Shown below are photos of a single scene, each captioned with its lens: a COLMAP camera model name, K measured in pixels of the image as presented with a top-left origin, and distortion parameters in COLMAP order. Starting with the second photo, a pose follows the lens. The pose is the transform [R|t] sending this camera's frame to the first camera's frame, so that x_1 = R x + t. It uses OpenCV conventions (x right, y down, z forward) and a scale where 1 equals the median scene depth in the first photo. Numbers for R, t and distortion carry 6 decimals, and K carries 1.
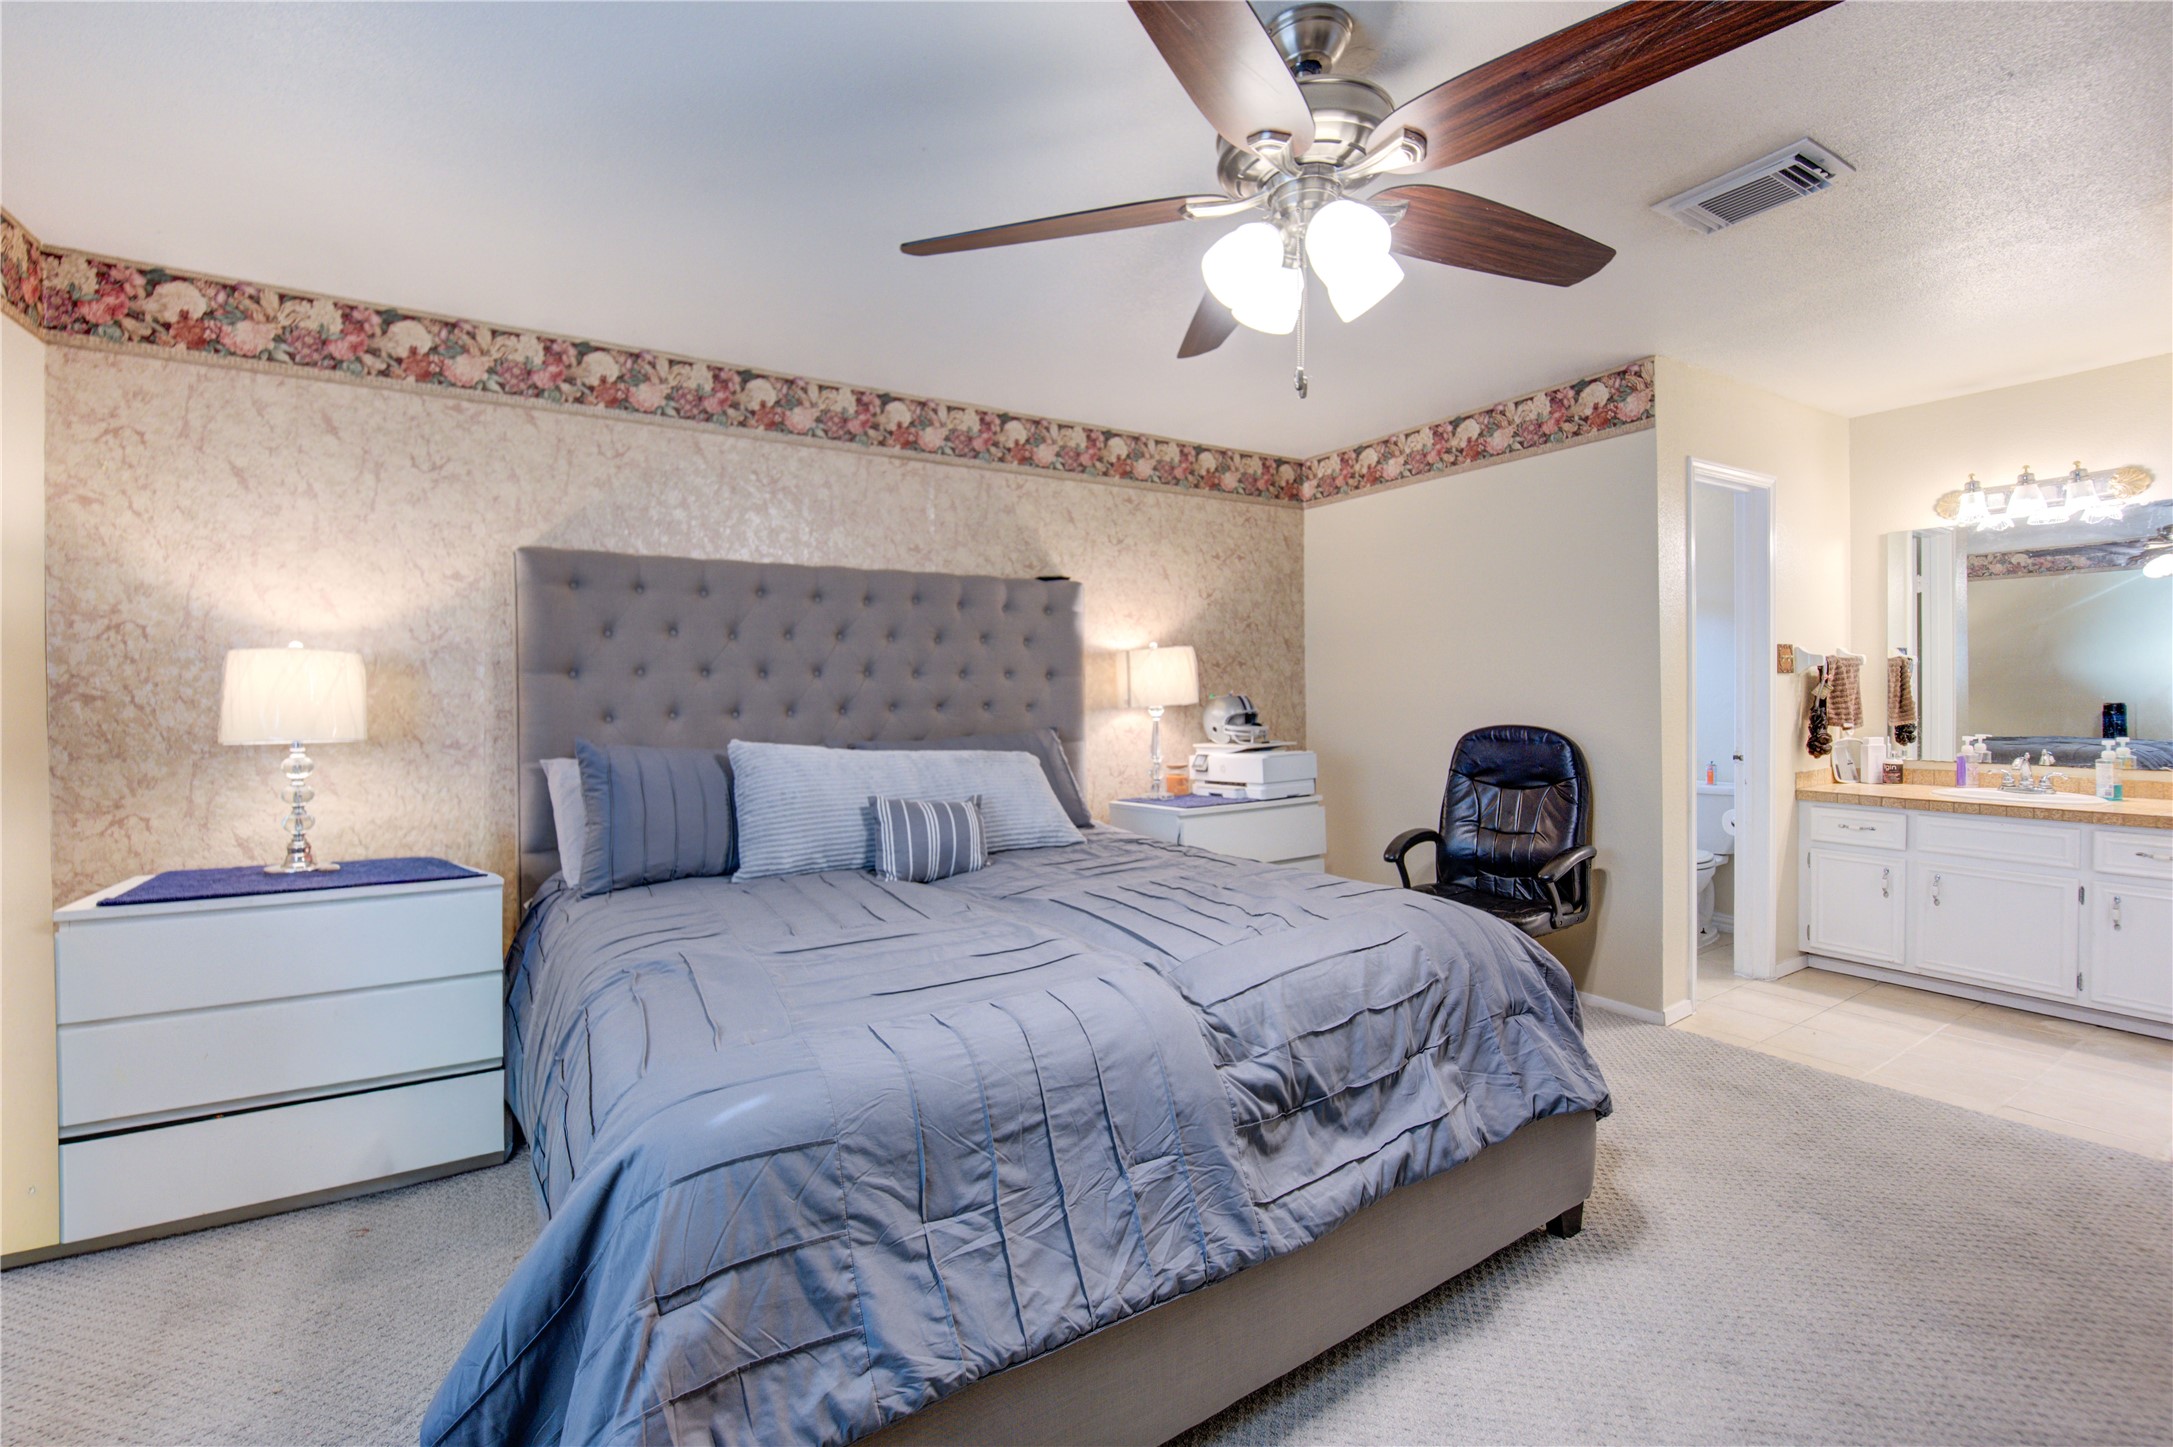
lens RADIAL K [[908.9, 0, 1086.4], [0, 908.9, 706.8], [0, 0, 1]] dist [-0.004464, -0.001552]
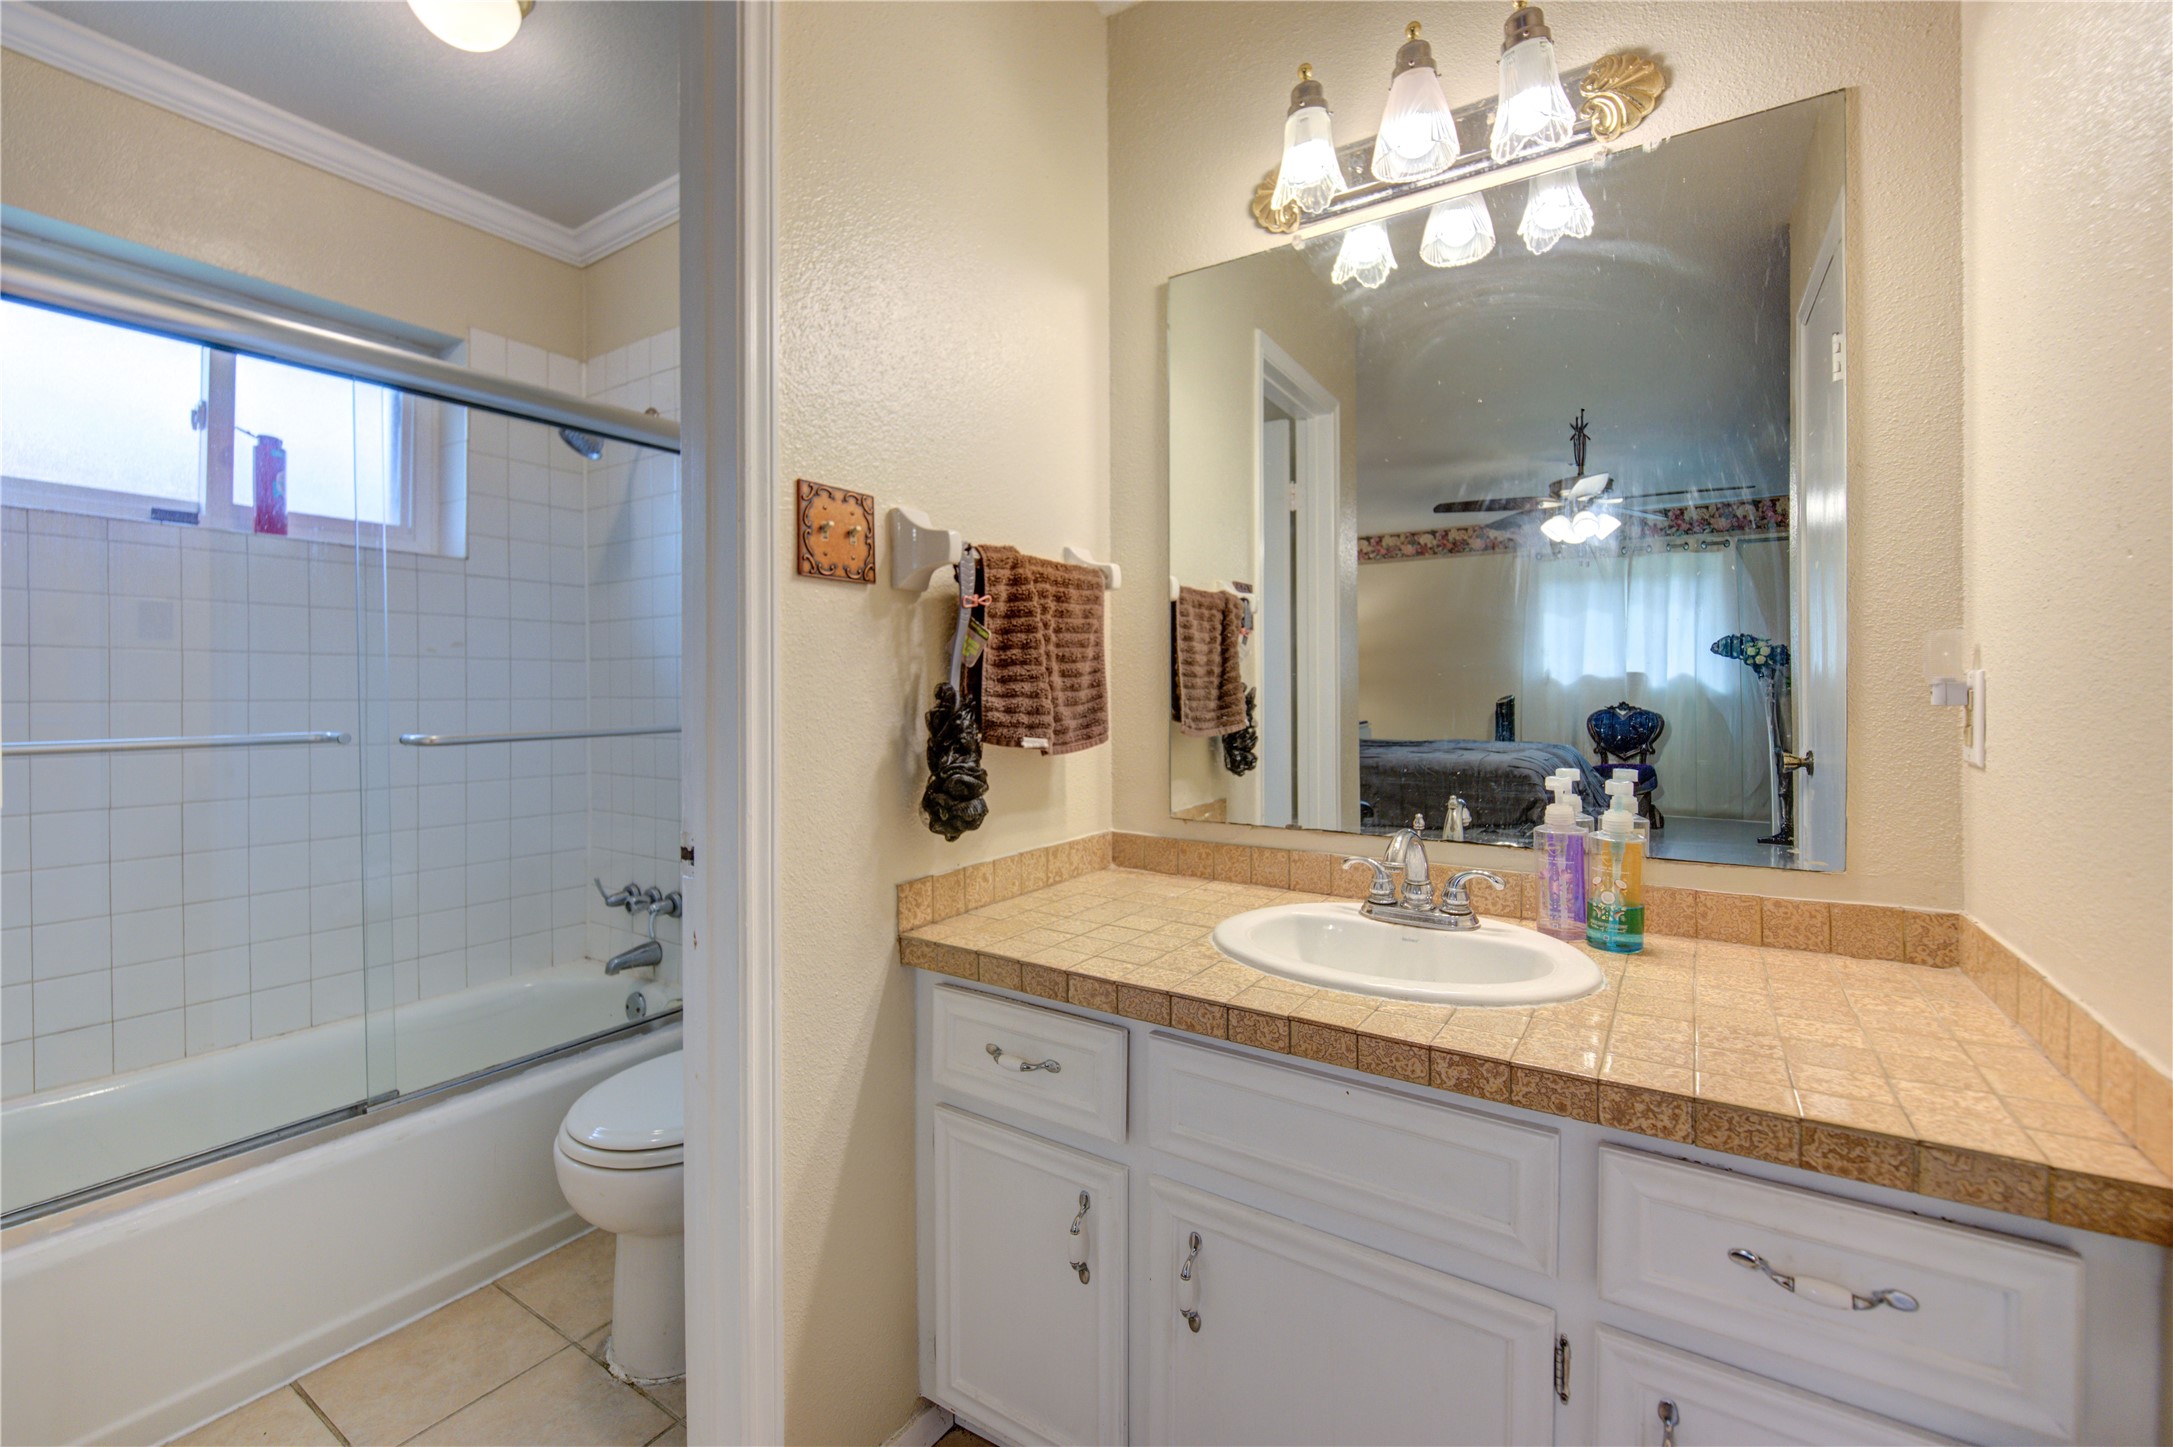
lens RADIAL K [[908.9, 0, 1087.6], [0, 908.9, 709.9], [0, 0, 1]] dist [-0.004464, -0.001552]
pose [[0.904965, -0.003852, 0.425469, 0.708210], [0.003727, 0.999992, 0.001125, 0.007549], [-0.425470, 0.000567, 0.904972, 0.670841]]
